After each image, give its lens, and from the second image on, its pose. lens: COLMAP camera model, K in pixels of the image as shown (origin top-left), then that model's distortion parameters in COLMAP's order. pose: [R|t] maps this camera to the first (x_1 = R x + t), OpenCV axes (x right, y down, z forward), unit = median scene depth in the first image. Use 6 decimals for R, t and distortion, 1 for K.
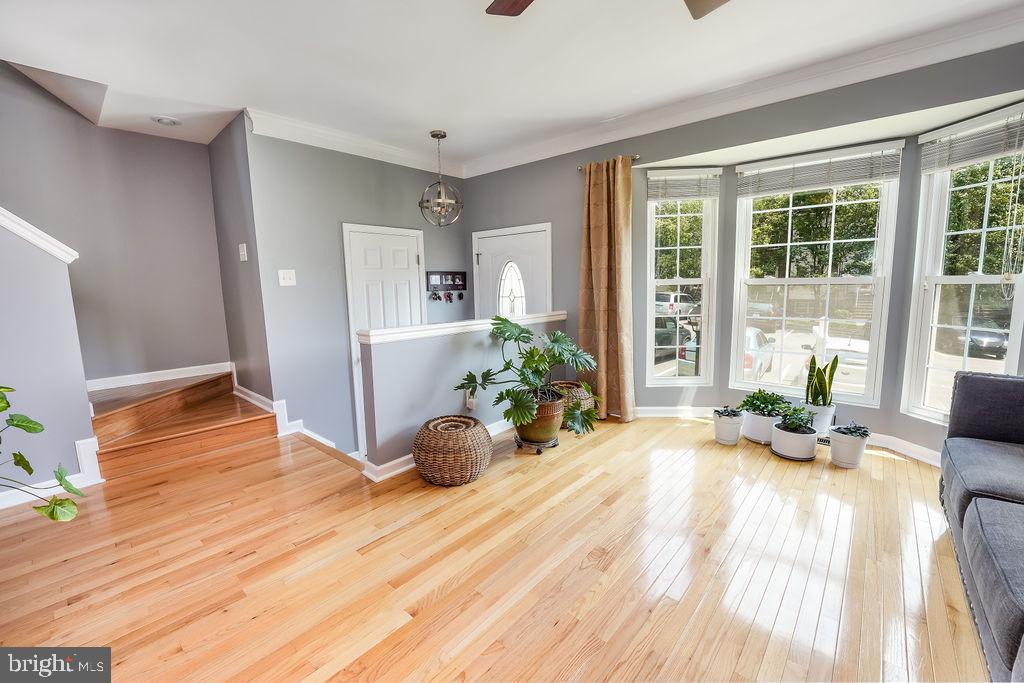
lens RADIAL K [[418.3, 0, 512.0], [0, 418.3, 341.5], [0, 0, 1]] dist [-0.041899, 0.008359]
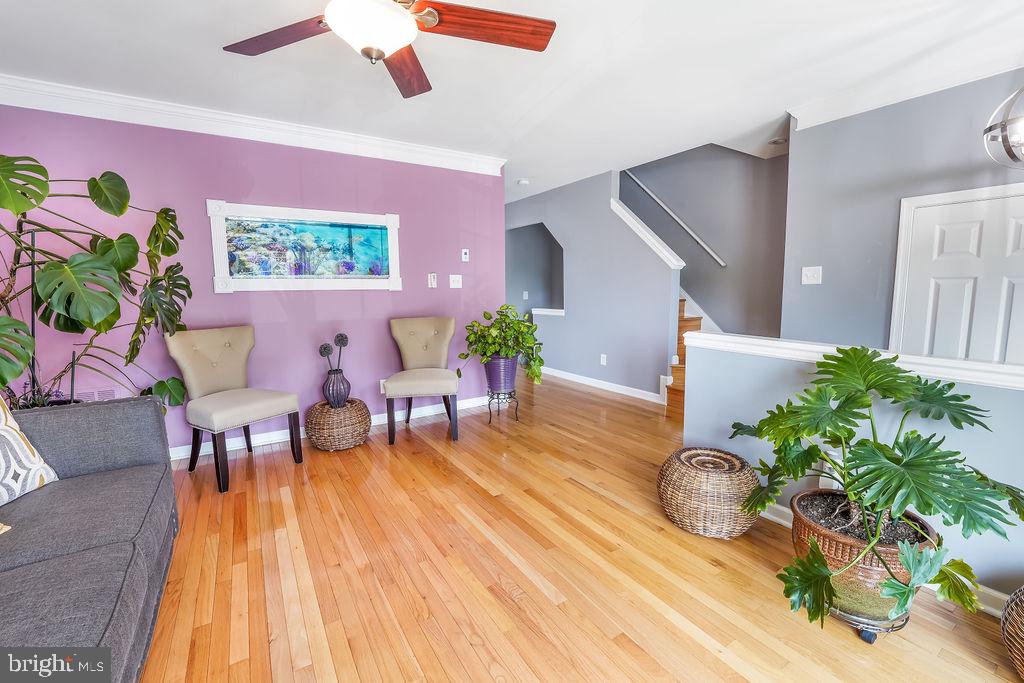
lens RADIAL K [[425.7, 0, 510.0], [0, 425.7, 325.2], [0, 0, 1]] dist [-0.000624, -0.000045]
pose [[-0.270687, 0.113054, -0.956006, 0.634197], [-0.119750, 0.981412, 0.149965, -0.121175], [0.955190, 0.155076, -0.252117, 0.693469]]
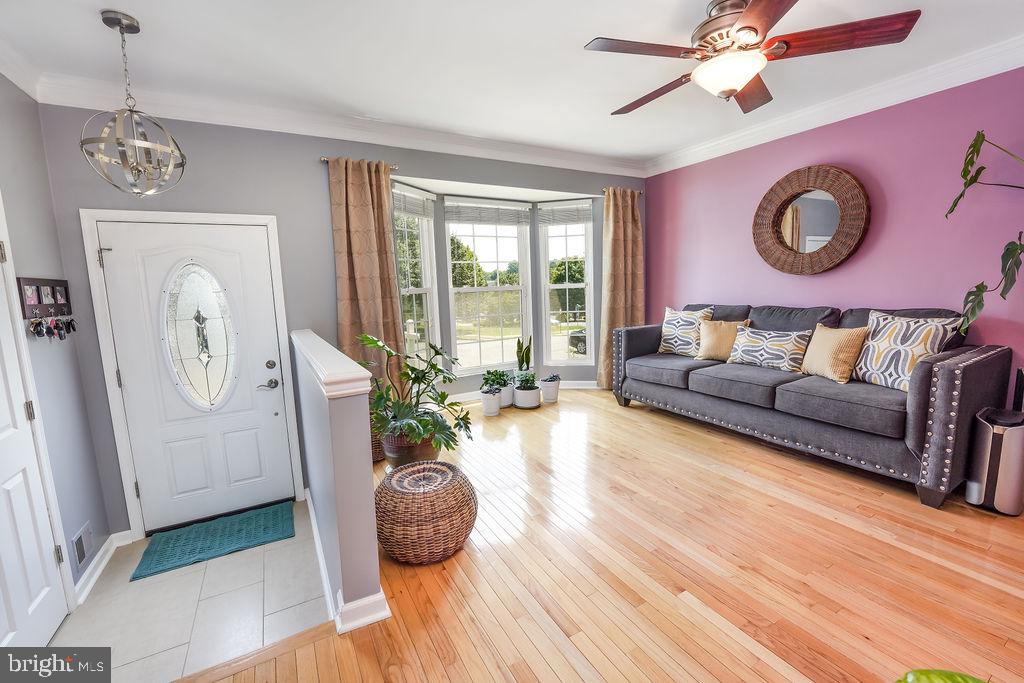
lens RADIAL K [[418.3, 0, 512.0], [0, 418.3, 341.5], [0, 0, 1]] dist [-0.041899, 0.008359]
pose [[0.326048, -0.116745, 0.938117, -0.666696], [0.156636, 0.985300, 0.068177, -0.058278], [-0.932286, 0.124714, 0.339542, 0.493368]]
